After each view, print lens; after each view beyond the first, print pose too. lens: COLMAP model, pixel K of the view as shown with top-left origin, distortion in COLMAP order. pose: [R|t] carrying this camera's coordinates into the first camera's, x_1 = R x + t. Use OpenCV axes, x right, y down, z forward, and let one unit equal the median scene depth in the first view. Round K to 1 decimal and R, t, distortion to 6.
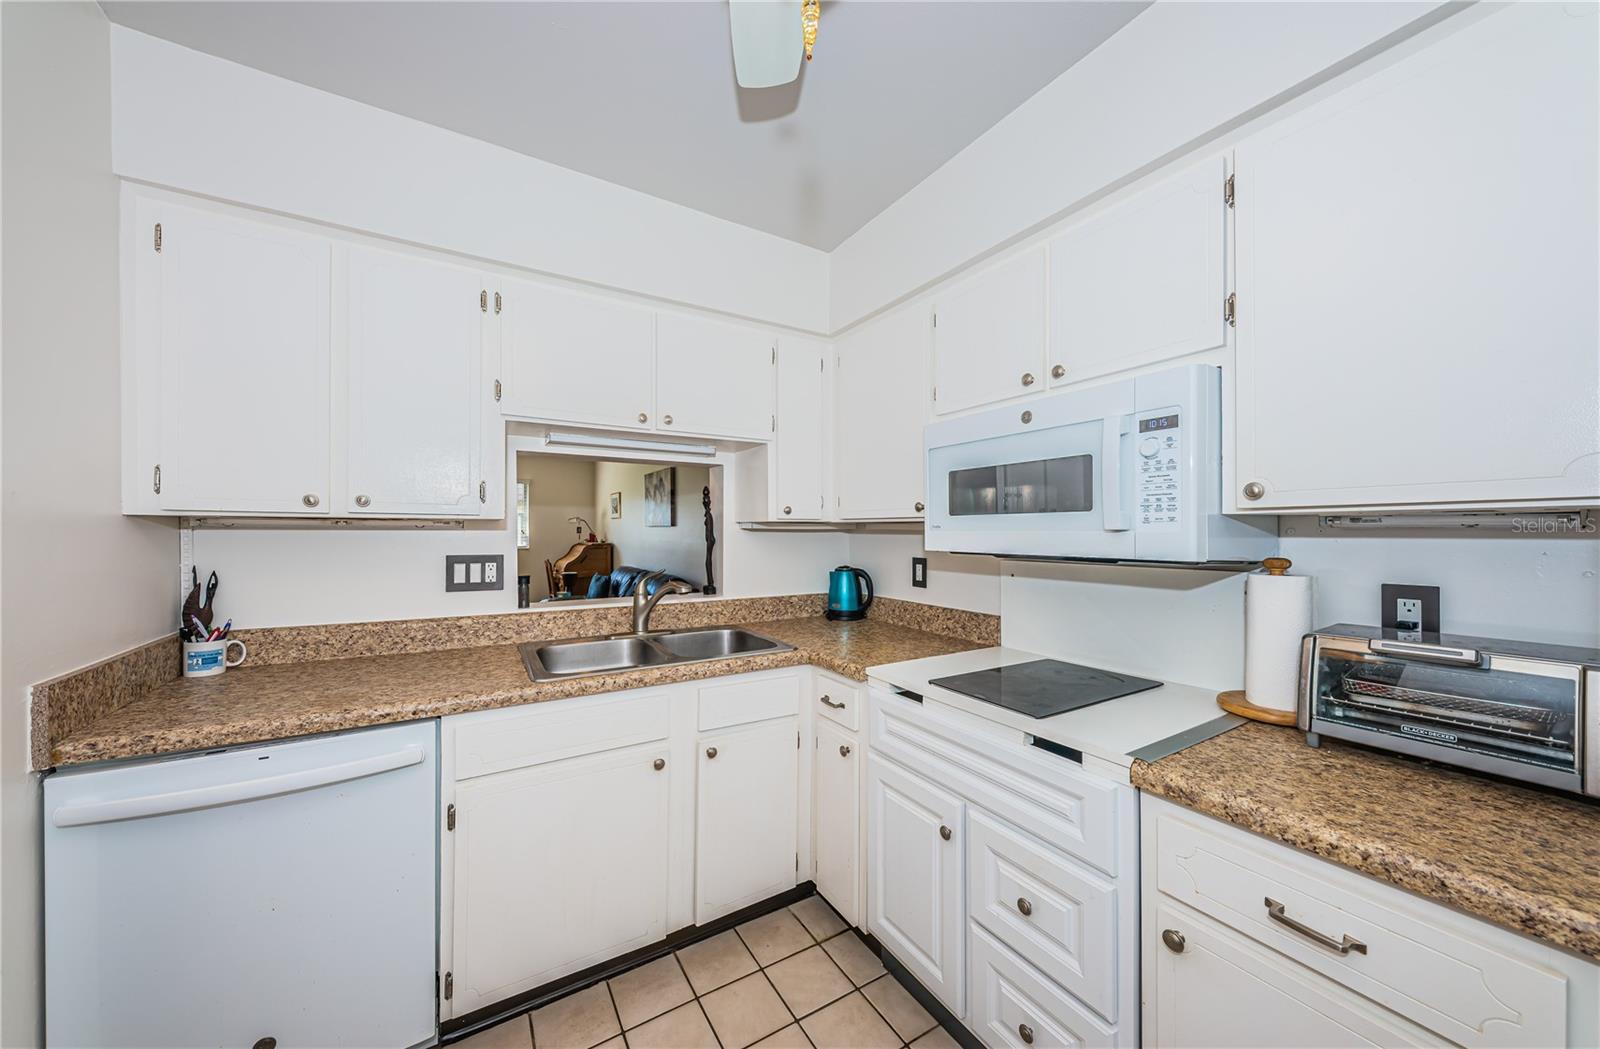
lens RADIAL K [[542.8, 0, 785.6], [0, 542.8, 529.9], [0, 0, 1]] dist [0.003093, -0.000389]
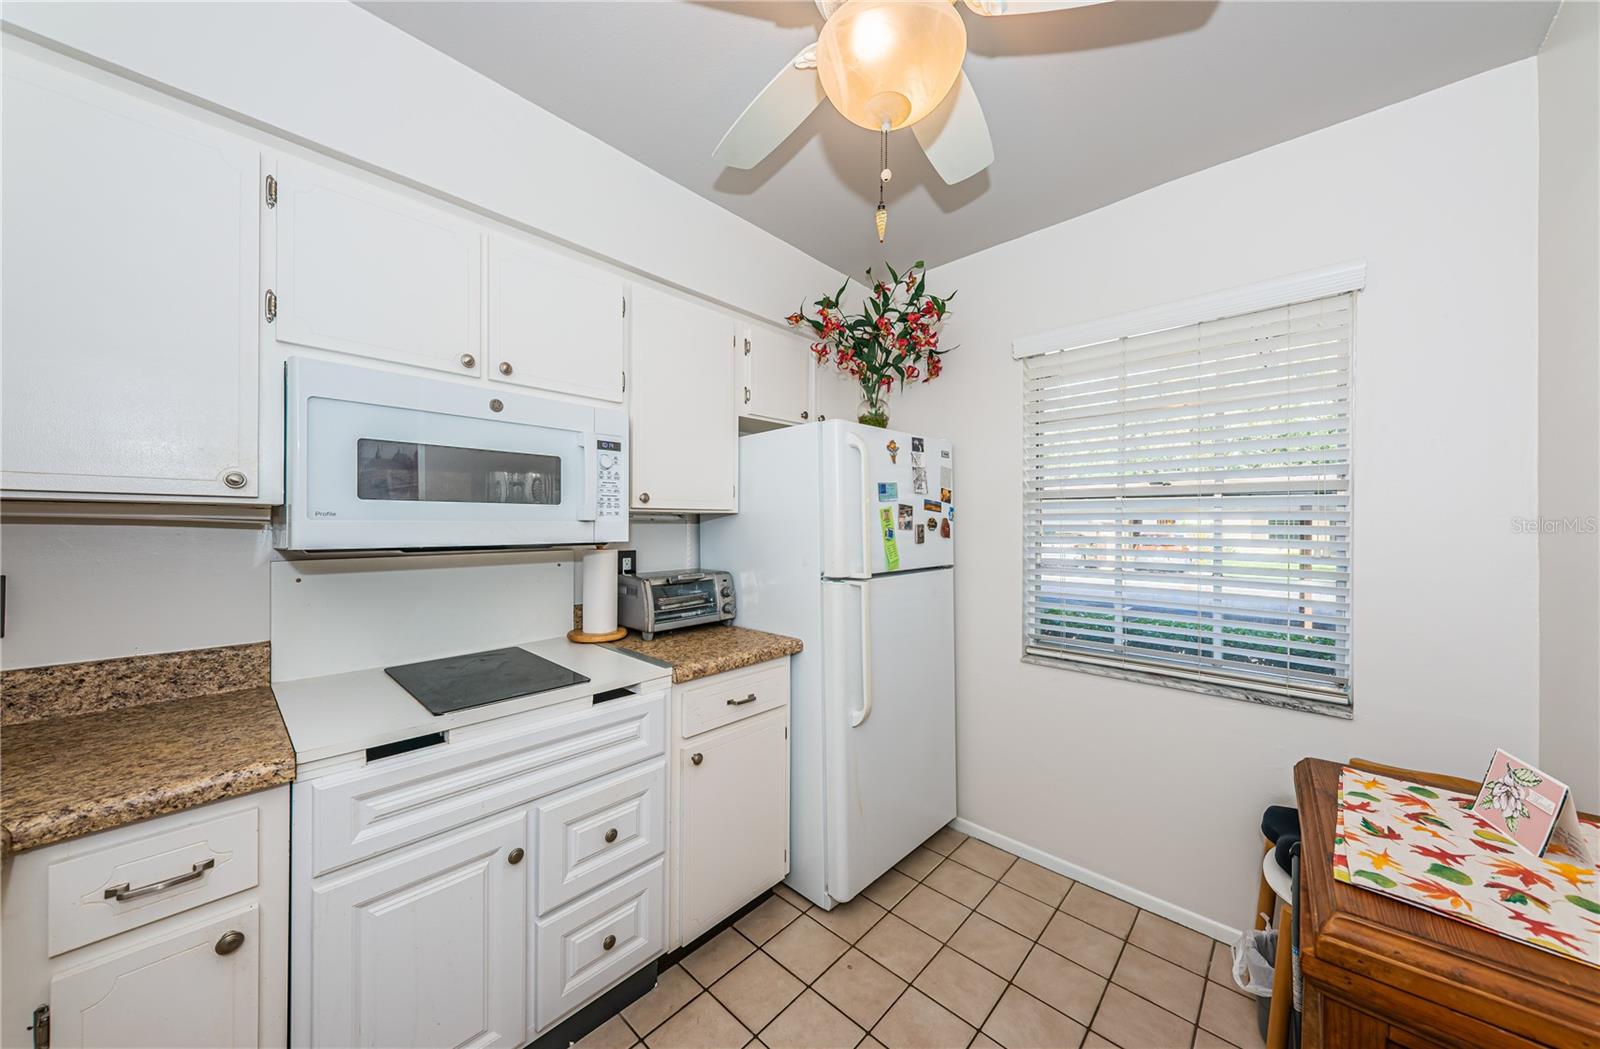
lens RADIAL K [[542.8, 0, 792.4], [0, 542.8, 522.4], [0, 0, 1]] dist [0.003093, -0.000389]
pose [[-0.272617, 0.002333, 0.962120, -0.471777], [-0.003304, 0.999989, -0.003361, 0.004359], [-0.962117, -0.004095, -0.272606, 0.543980]]
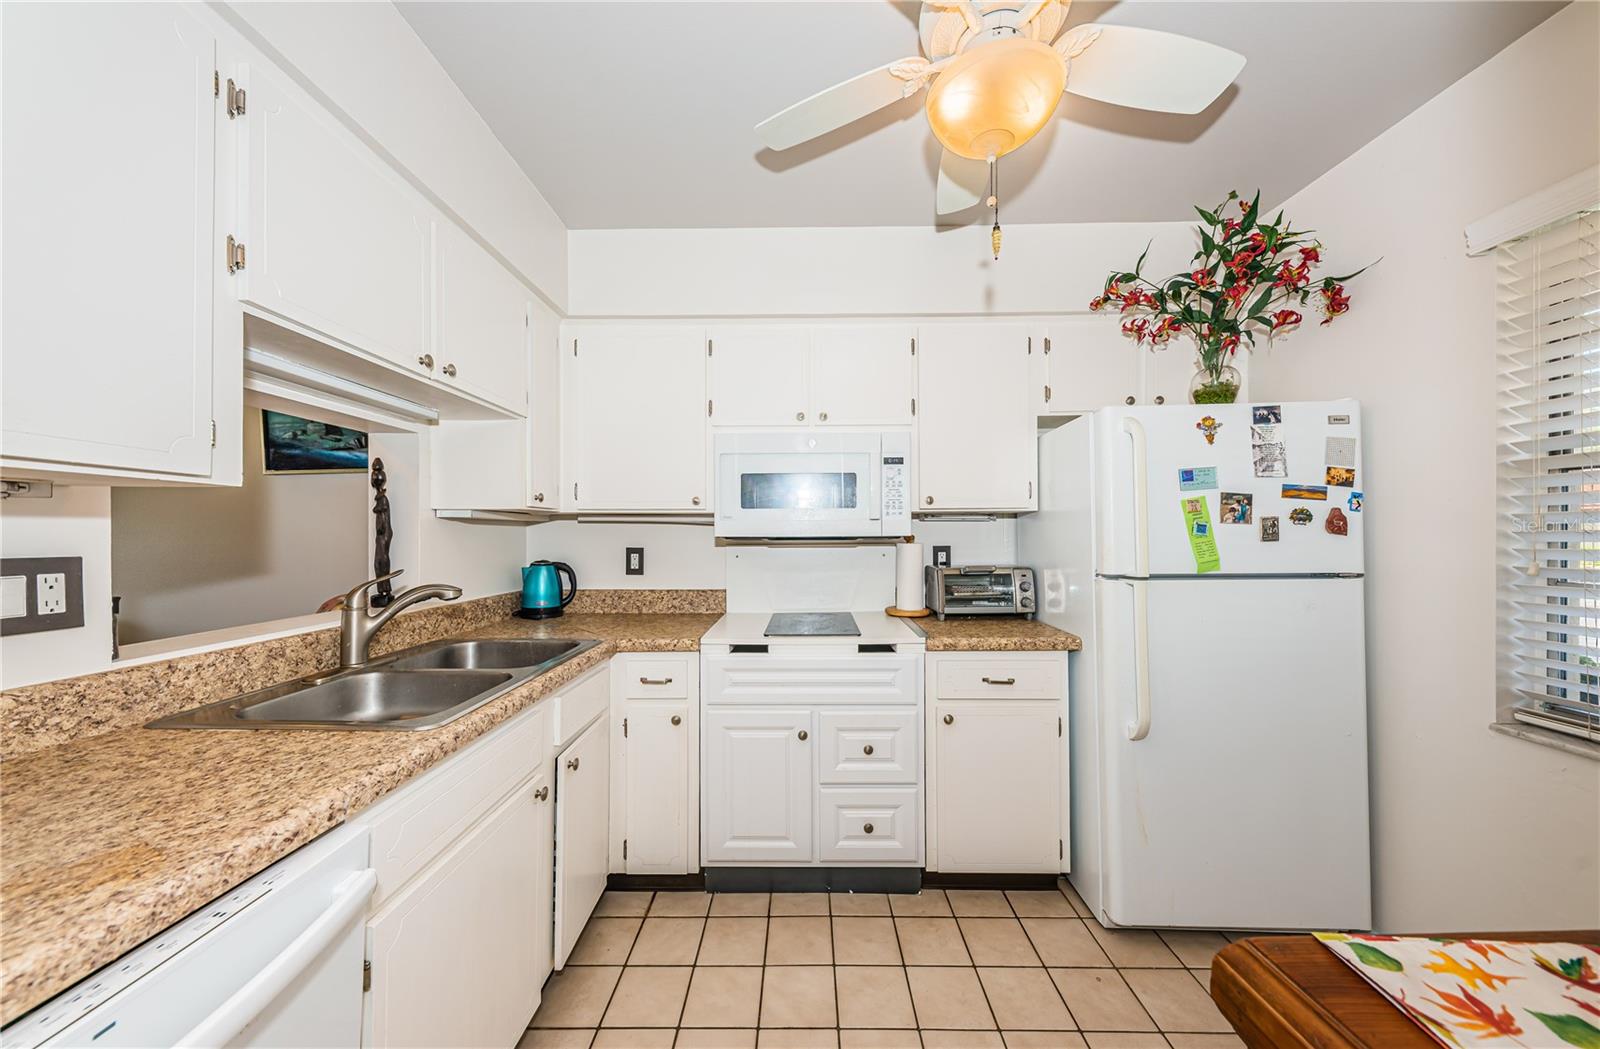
lens RADIAL K [[542.8, 0, 790.4], [0, 542.8, 531.2], [0, 0, 1]] dist [0.003093, -0.000389]
pose [[0.534519, 0.000580, 0.845156, -0.605860], [0.002282, 0.999995, -0.002129, 0.025331], [-0.845153, 0.003067, 0.534515, 0.189728]]
